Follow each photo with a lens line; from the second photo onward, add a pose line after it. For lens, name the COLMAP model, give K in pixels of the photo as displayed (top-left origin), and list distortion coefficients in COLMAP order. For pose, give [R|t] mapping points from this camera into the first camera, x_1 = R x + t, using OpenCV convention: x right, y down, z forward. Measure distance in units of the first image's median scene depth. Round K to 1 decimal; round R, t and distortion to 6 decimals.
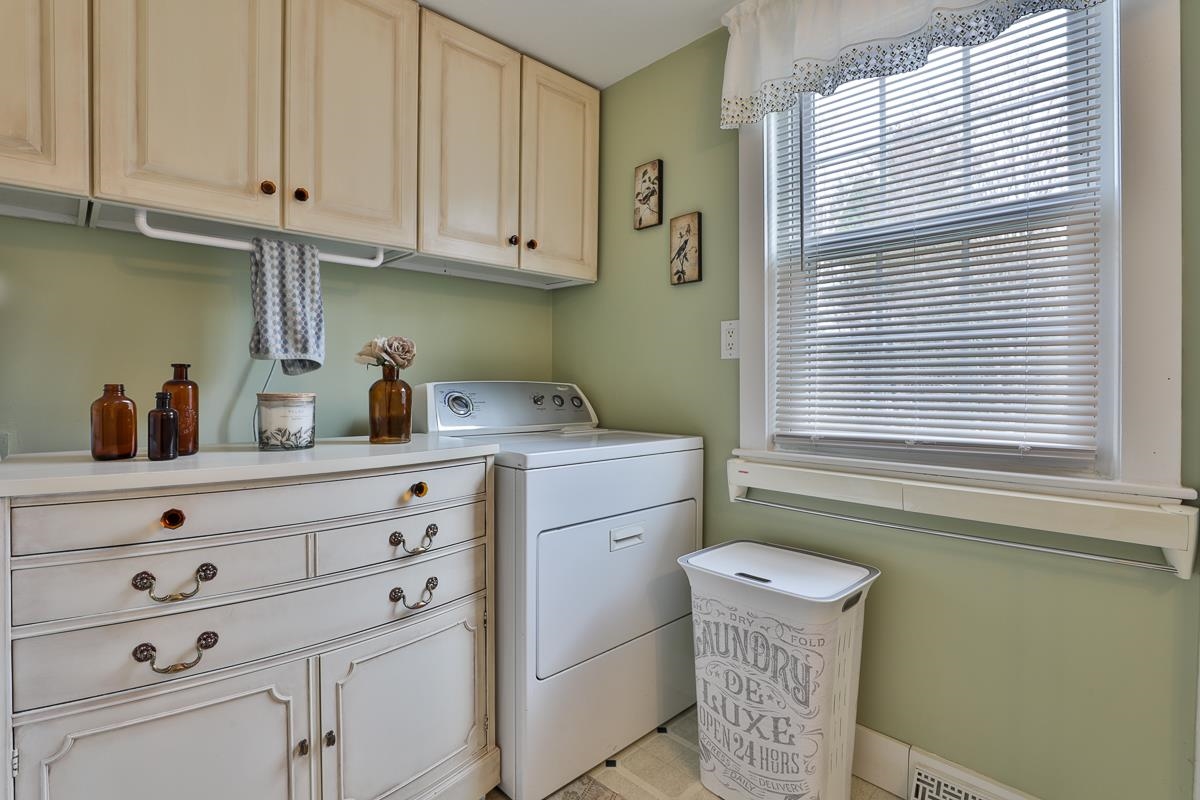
lens RADIAL K [[570.6, 0, 605.9], [0, 570.6, 392.8], [0, 0, 1]] dist [-0.045055, 0.009661]
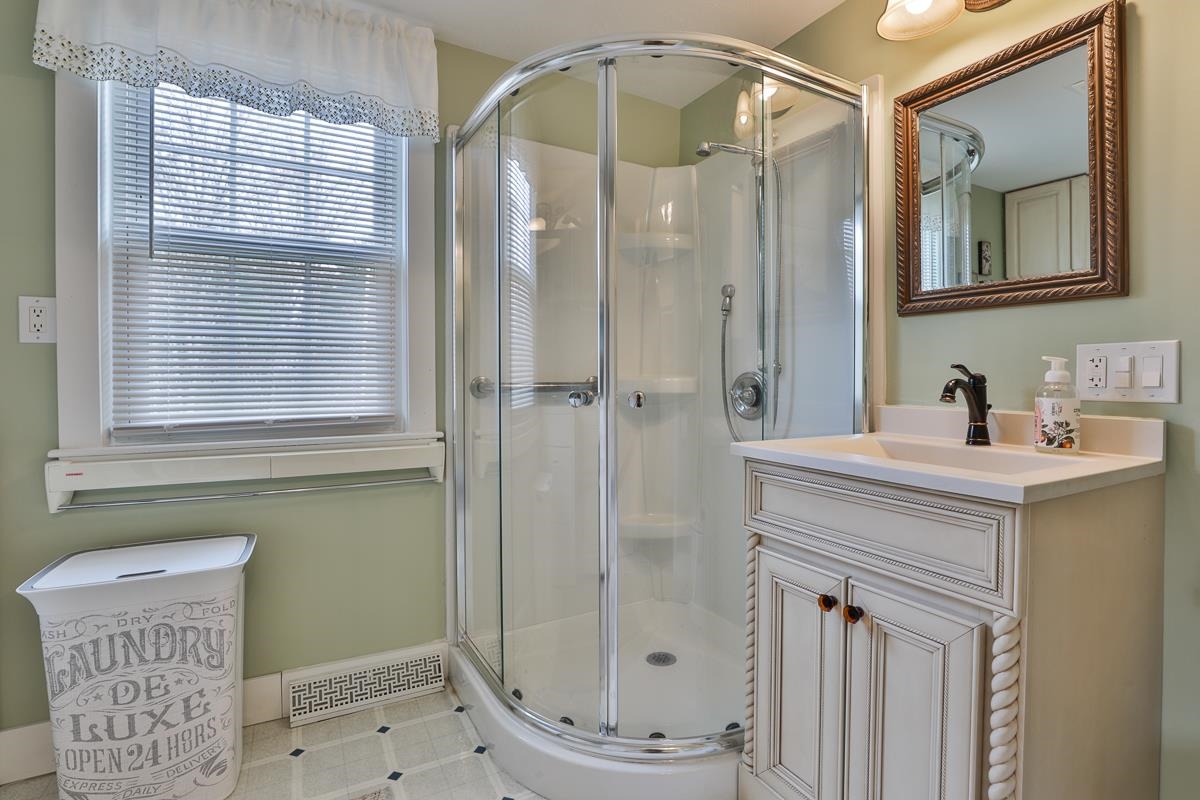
lens RADIAL K [[570.6, 0, 605.9], [0, 570.6, 392.8], [0, 0, 1]] dist [-0.045055, 0.009661]
pose [[0.269194, -0.029292, 0.962640, -0.423909], [0.014596, 0.999547, 0.026333, 0.004995], [-0.962975, 0.006962, 0.269500, -0.016031]]
